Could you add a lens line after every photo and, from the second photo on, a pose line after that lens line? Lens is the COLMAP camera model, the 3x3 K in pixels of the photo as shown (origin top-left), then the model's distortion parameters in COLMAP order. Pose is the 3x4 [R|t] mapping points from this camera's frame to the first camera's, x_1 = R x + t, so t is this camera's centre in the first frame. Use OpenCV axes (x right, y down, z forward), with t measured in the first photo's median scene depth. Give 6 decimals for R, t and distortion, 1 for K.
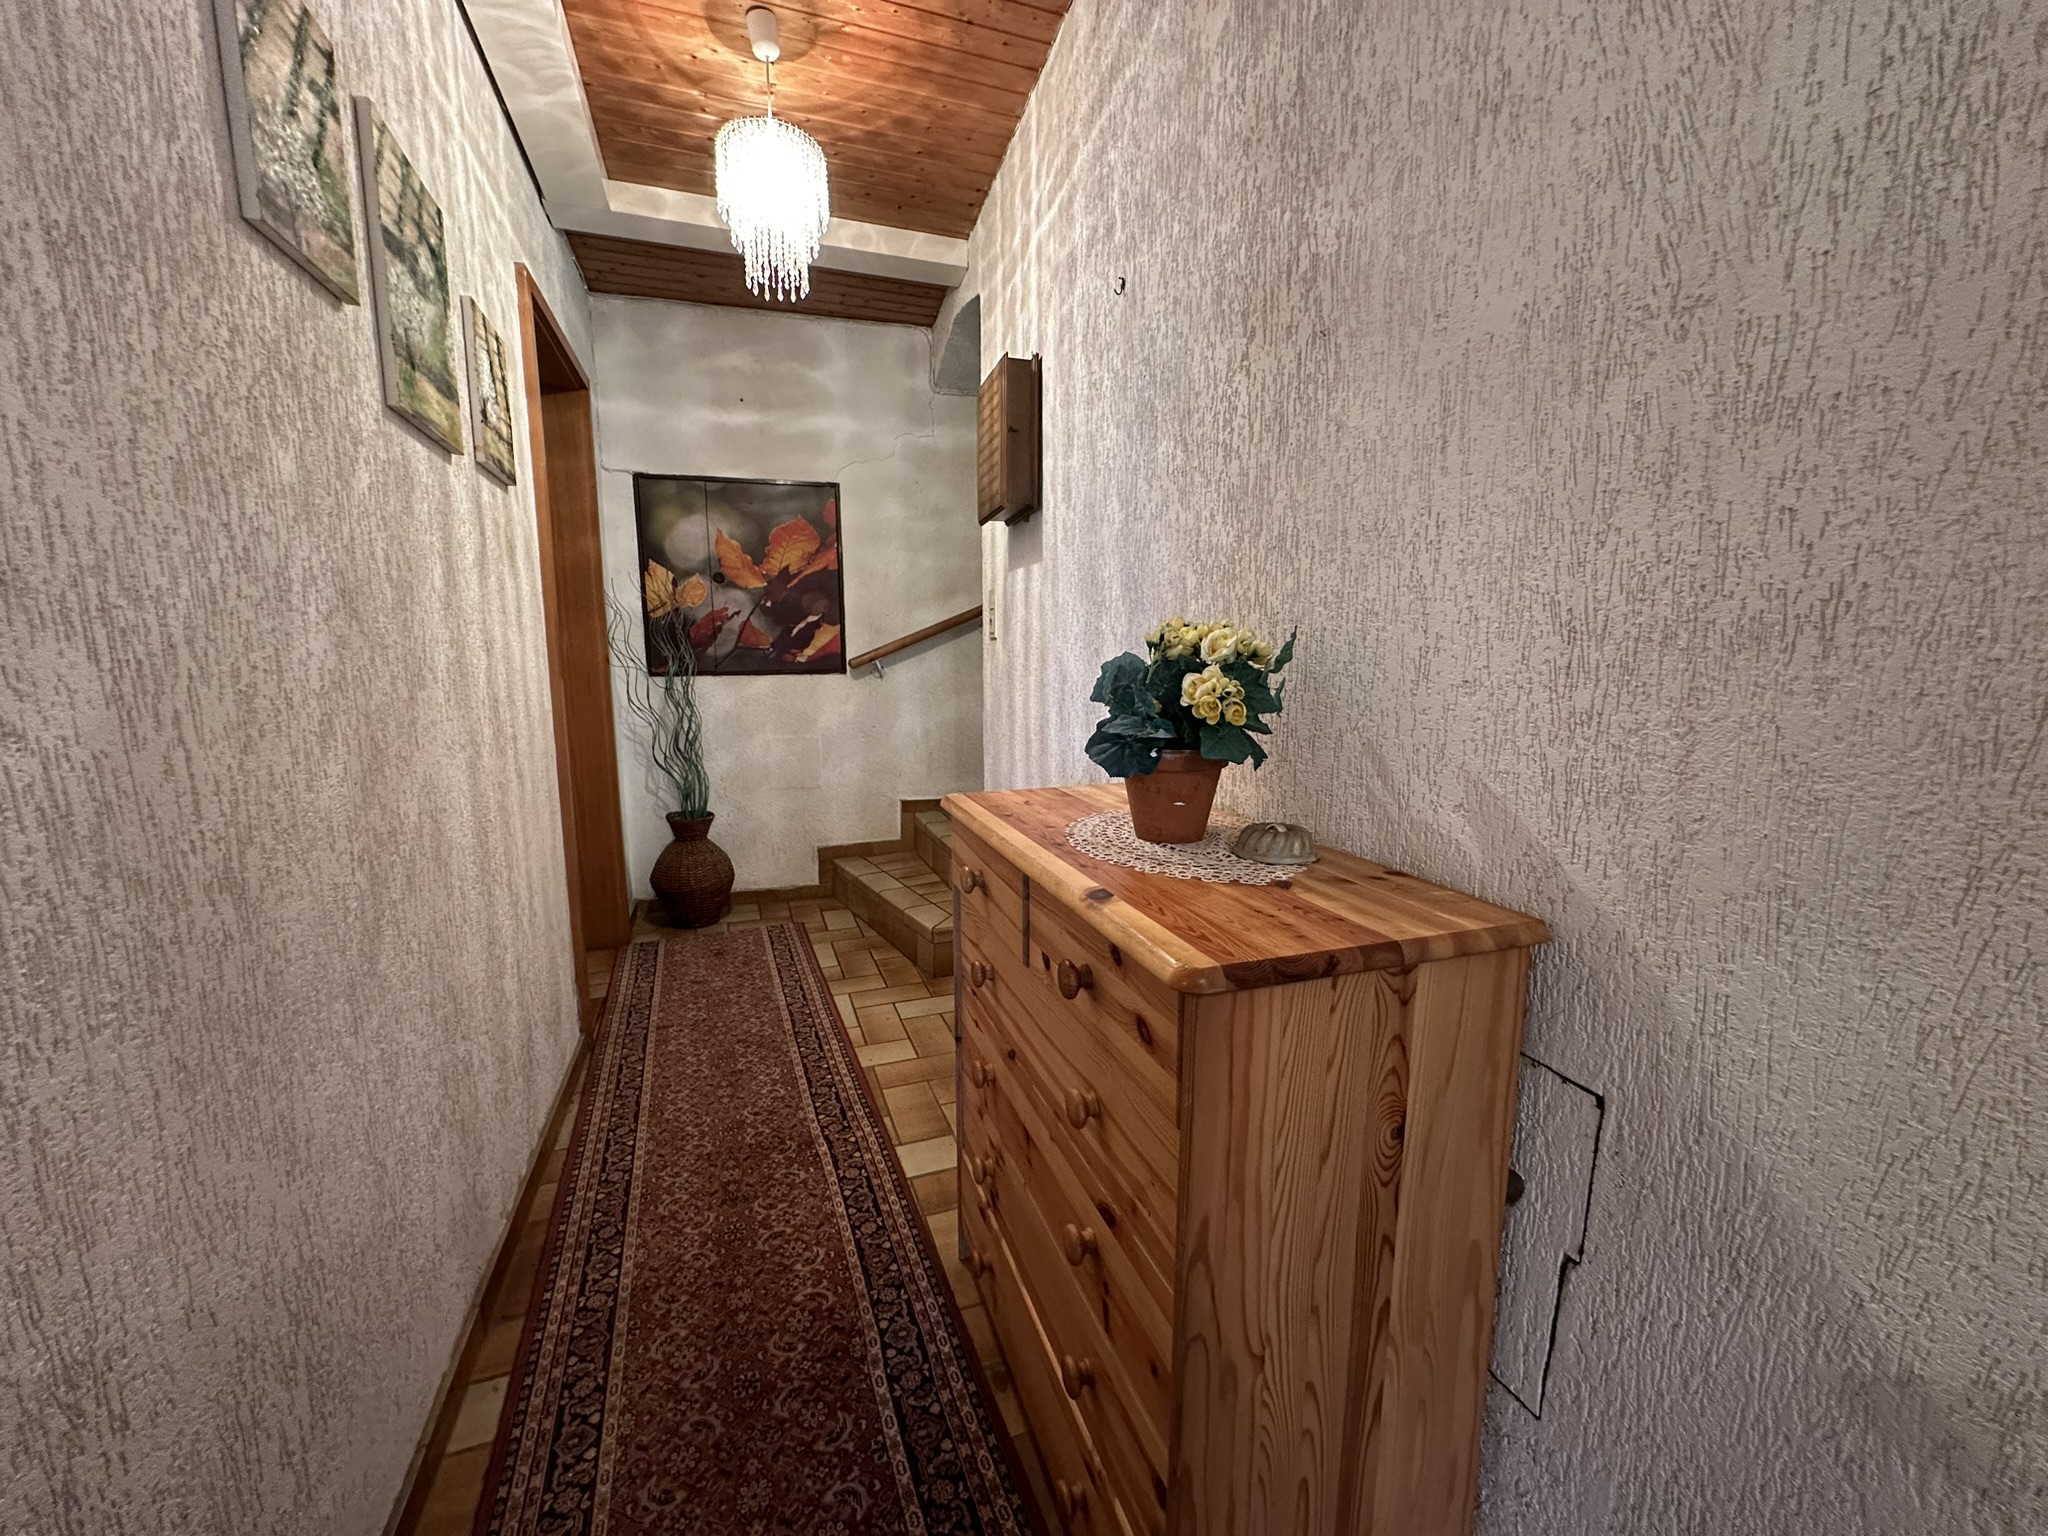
lens RADIAL K [[817.8, 0, 1022.9], [0, 817.8, 764.3], [0, 0, 1]] dist [-0.000979, 0.000533]
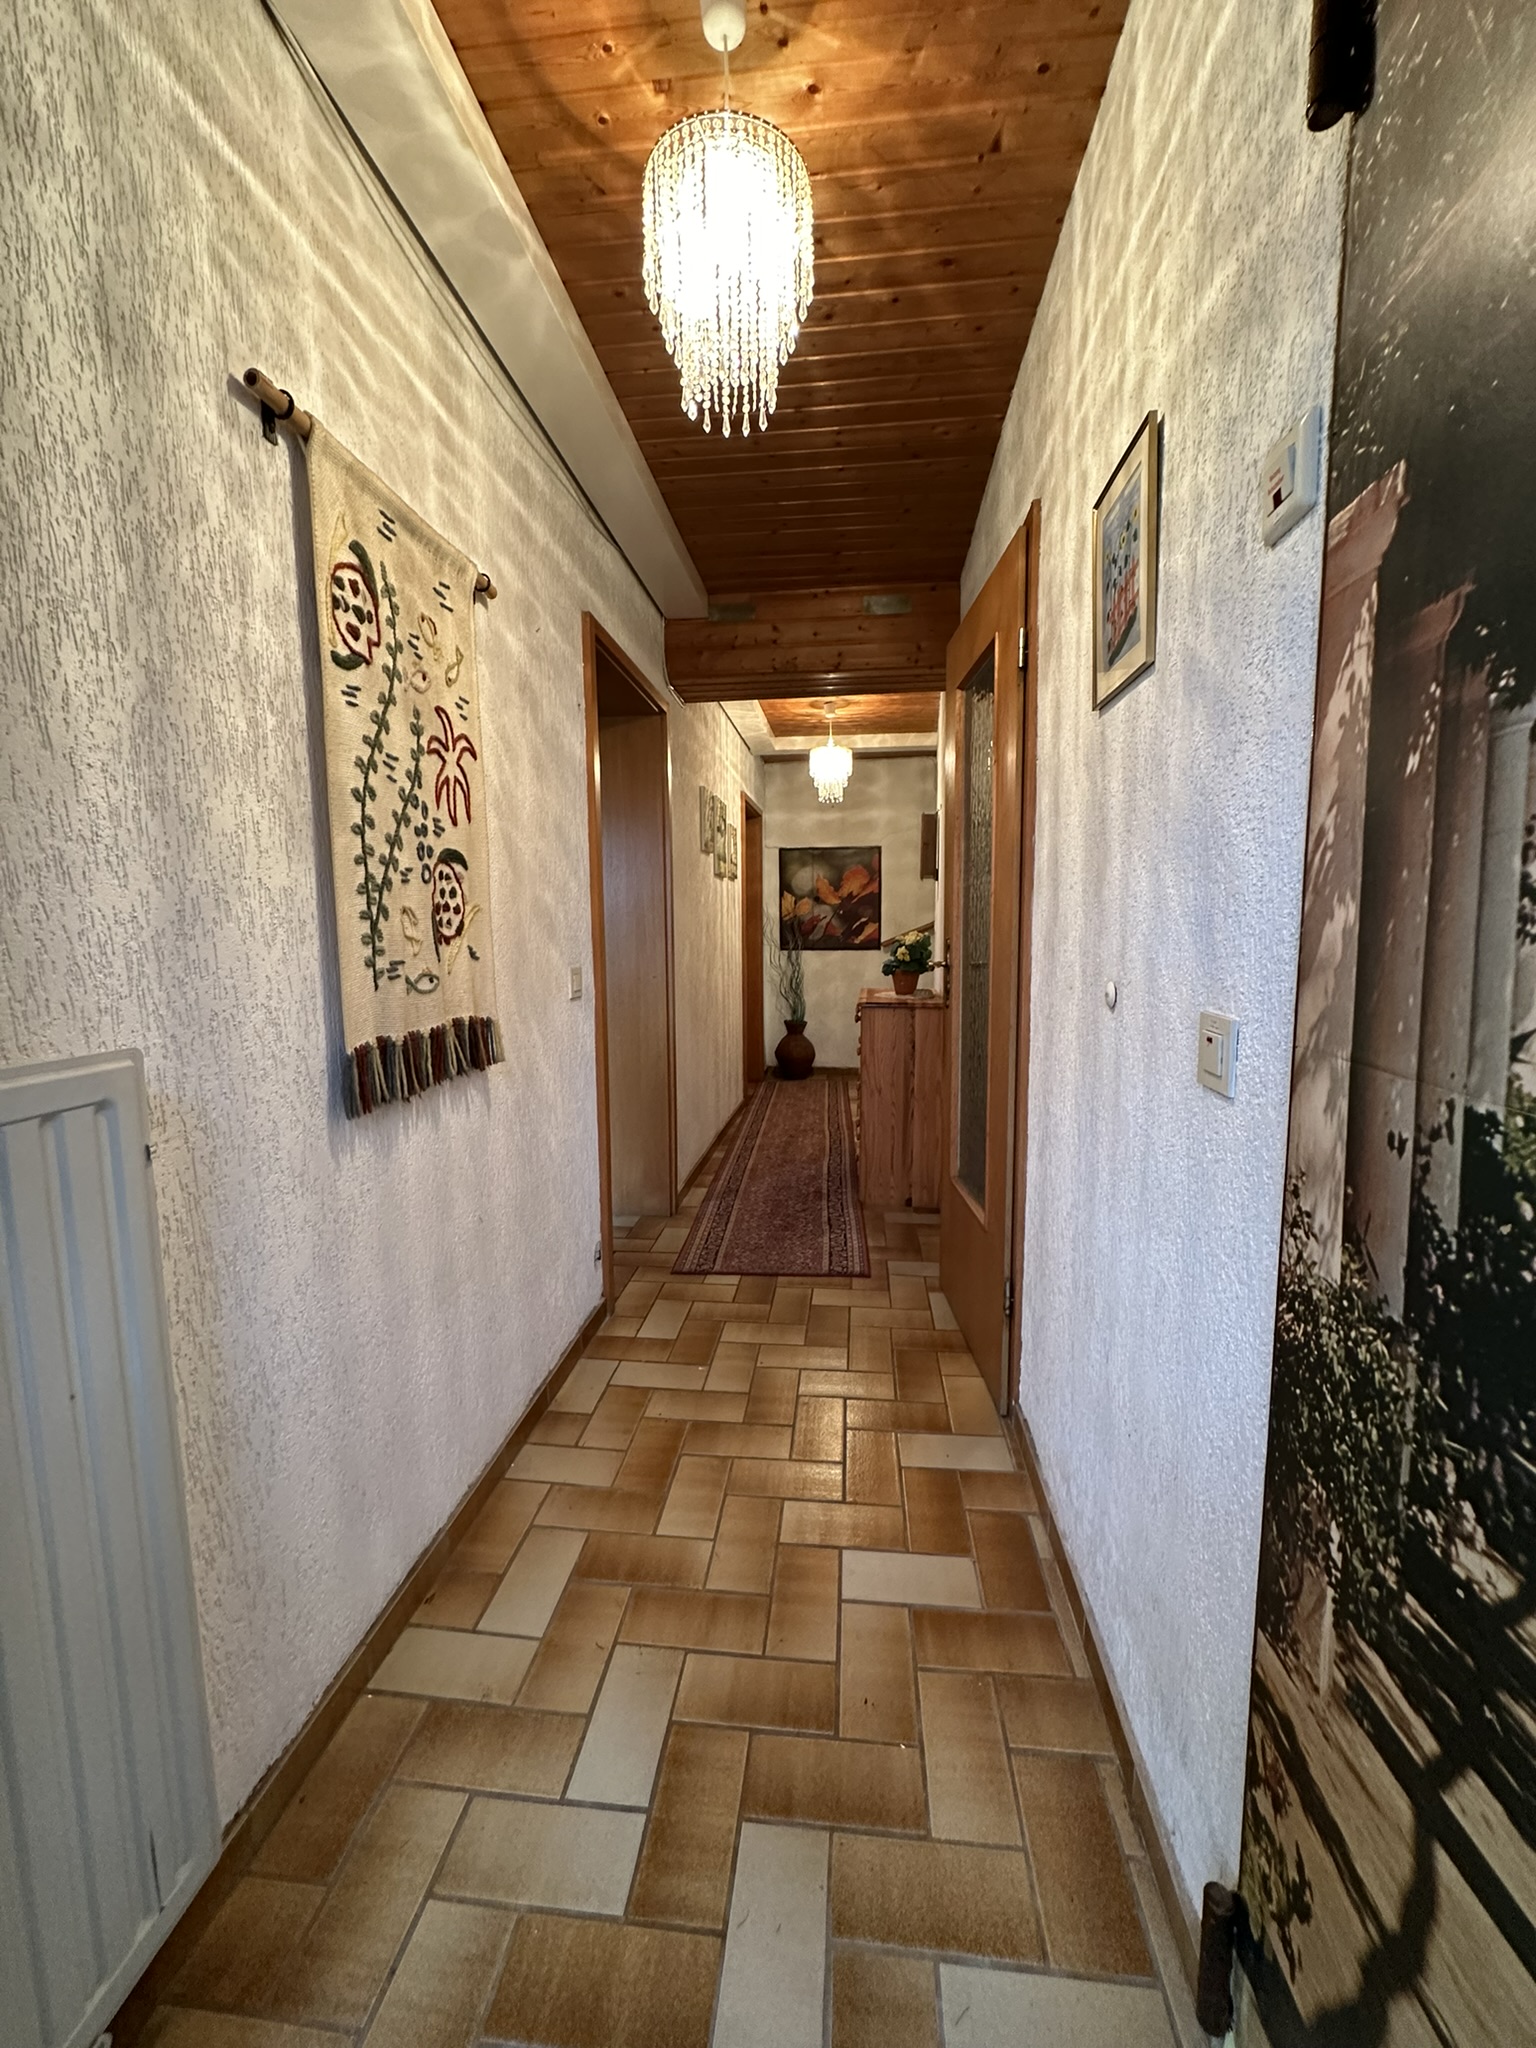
lens RADIAL K [[818.8, 0, 777.5], [0, 818.8, 1019.0], [0, 0, 1]] dist [-0.002559, 0.000426]
pose [[0.902709, 0.045077, -0.427883, 0.378310], [-0.058466, 0.998124, -0.018197, 0.091854], [0.426260, 0.041443, 0.903651, -0.759895]]
